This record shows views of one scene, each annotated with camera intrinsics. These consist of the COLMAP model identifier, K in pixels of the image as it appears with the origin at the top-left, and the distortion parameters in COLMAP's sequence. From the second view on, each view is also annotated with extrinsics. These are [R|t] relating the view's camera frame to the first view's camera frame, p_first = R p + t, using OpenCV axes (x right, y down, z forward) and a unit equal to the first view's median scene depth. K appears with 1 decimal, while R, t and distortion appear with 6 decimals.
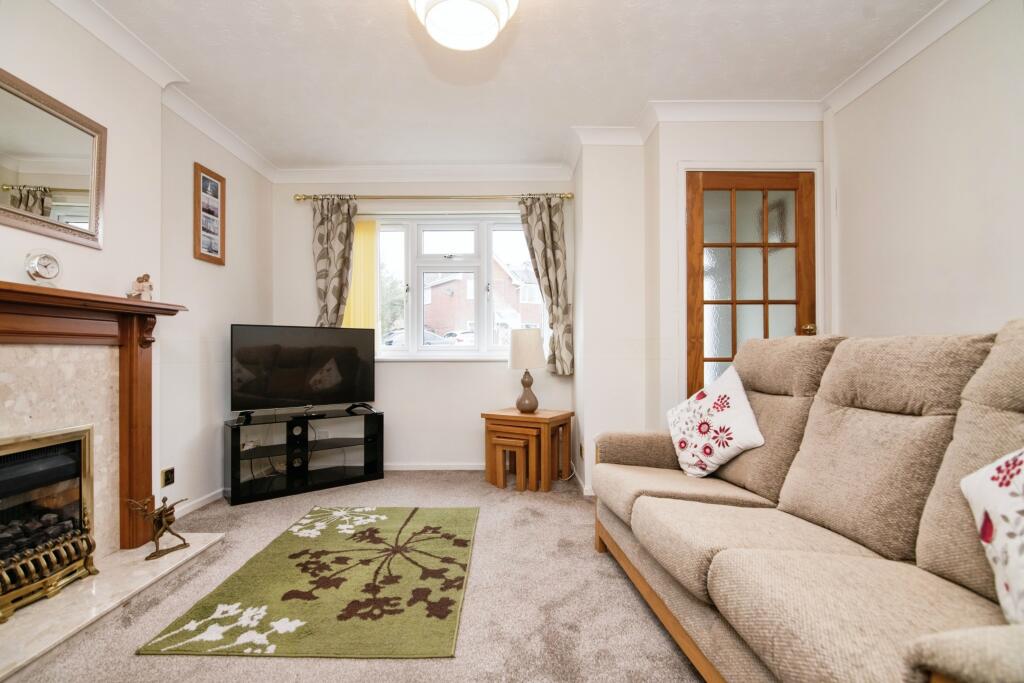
lens RADIAL K [[486.9, 0, 506.9], [0, 486.9, 347.9], [0, 0, 1]] dist [-0.018092, 0.001272]
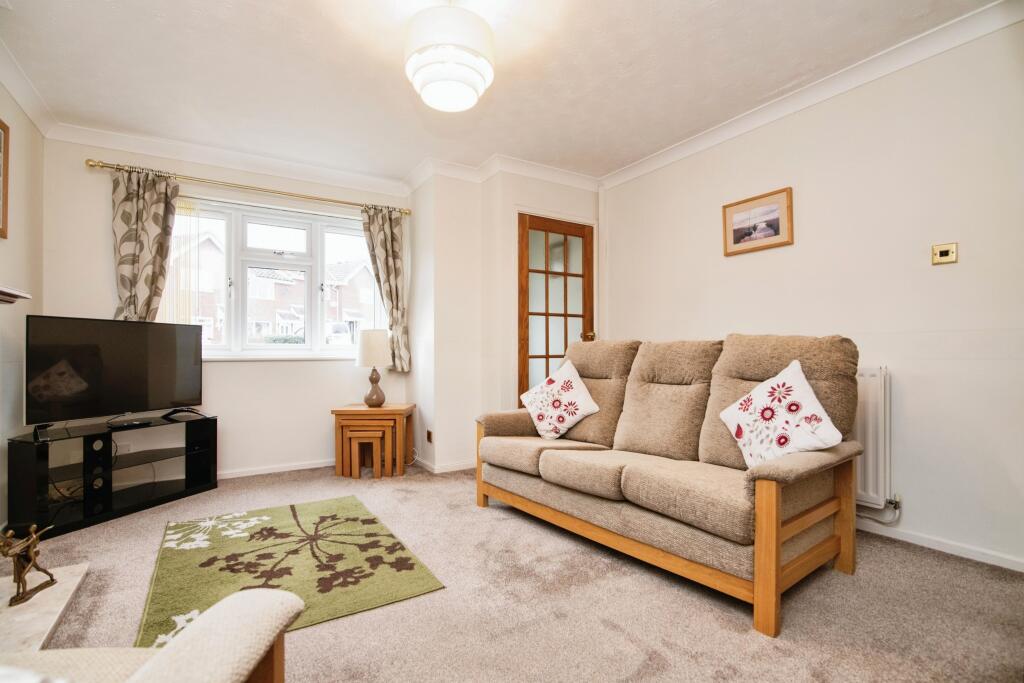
lens RADIAL K [[486.9, 0, 512.9], [0, 486.9, 346.3], [0, 0, 1]] dist [-0.018092, 0.001272]
pose [[0.841823, 0.006780, 0.539710, -0.349677], [-0.004297, 0.999974, -0.005860, 0.004022], [-0.539736, 0.002614, 0.841830, -0.096673]]
